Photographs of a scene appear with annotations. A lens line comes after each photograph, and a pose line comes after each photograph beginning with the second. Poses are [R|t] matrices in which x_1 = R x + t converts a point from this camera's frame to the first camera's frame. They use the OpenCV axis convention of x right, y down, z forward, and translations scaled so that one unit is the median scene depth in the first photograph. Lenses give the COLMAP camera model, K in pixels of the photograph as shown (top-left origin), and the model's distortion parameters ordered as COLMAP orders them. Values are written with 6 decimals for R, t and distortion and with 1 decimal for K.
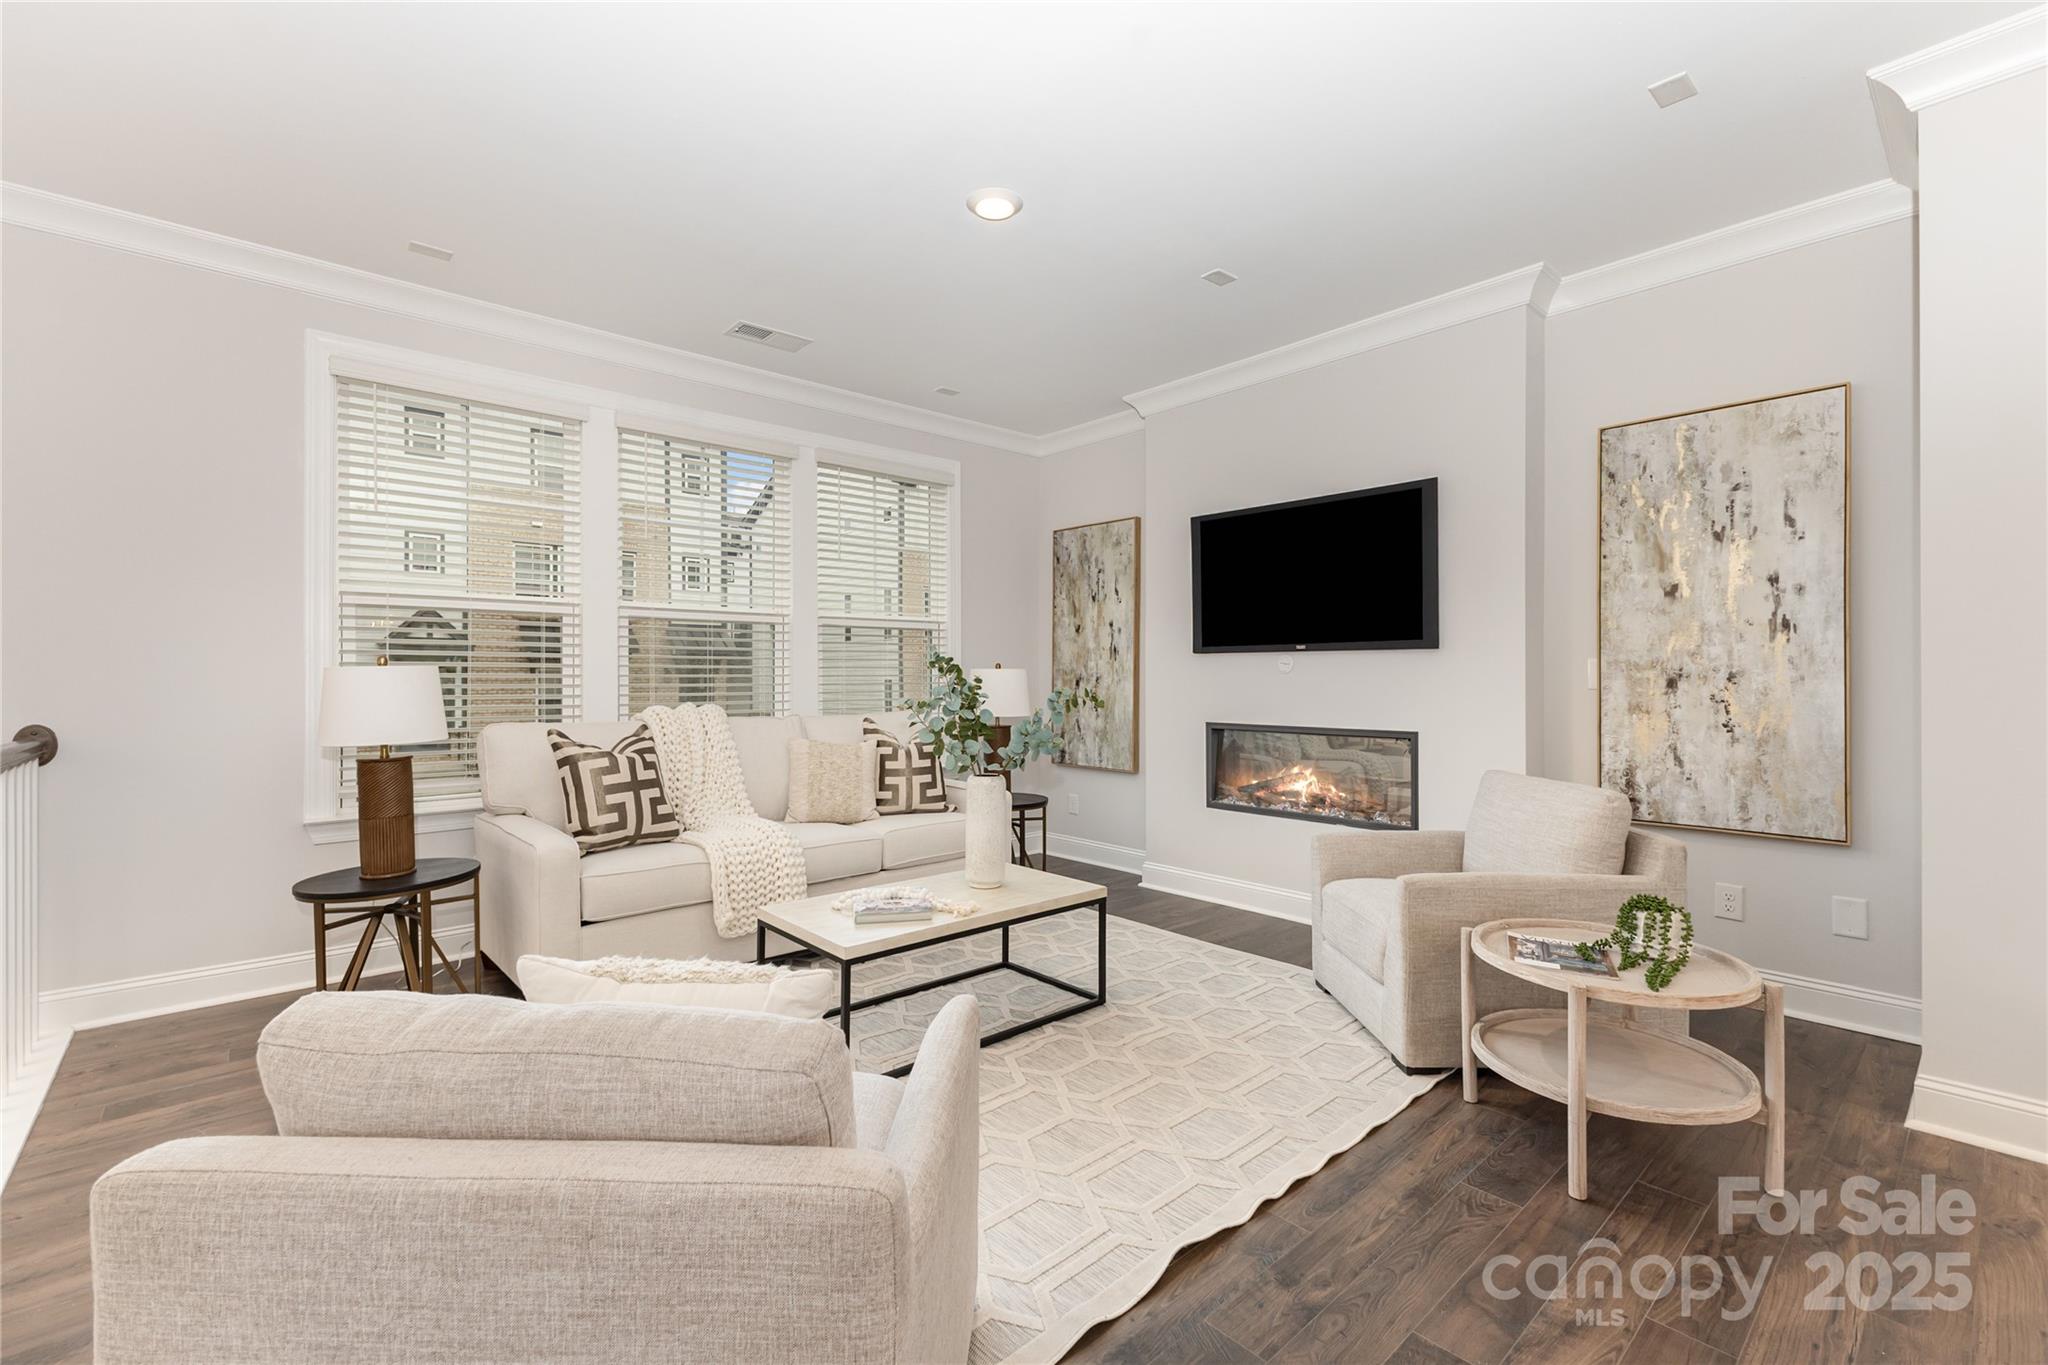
lens RADIAL K [[887.5, 0, 1023.2], [0, 887.5, 679.7], [0, 0, 1]] dist [-0.002019, -0.000095]
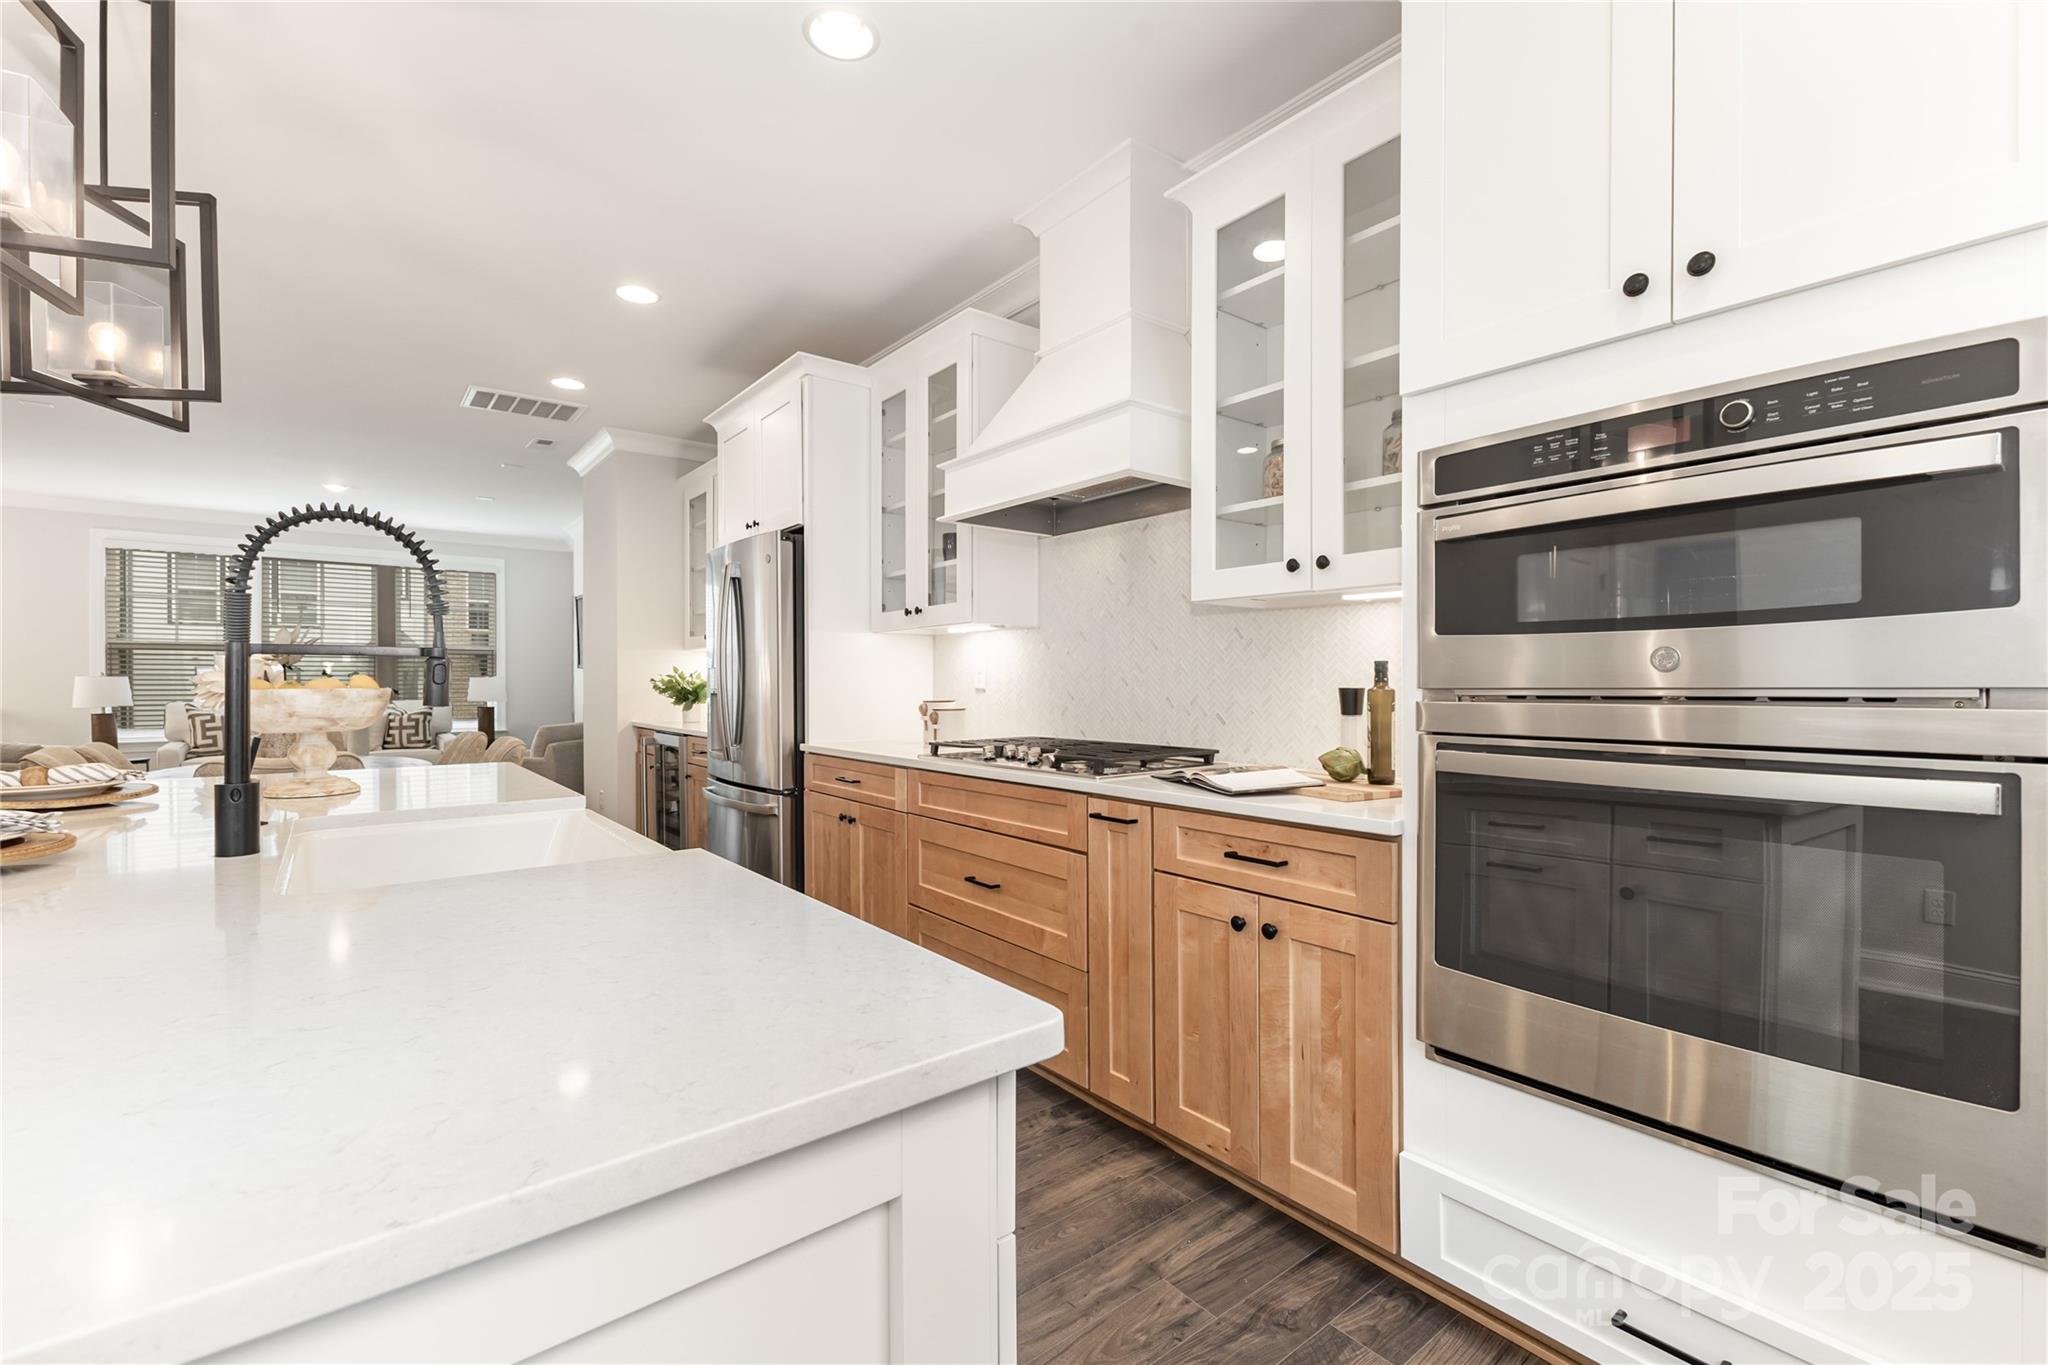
lens RADIAL K [[887.5, 0, 1023.8], [0, 887.5, 683.4], [0, 0, 1]] dist [-0.002019, -0.000095]
pose [[0.998288, -0.001992, -0.058462, 1.397869], [0.001857, 0.999996, -0.002353, 0.010950], [0.058467, 0.002240, 0.998287, -0.920522]]
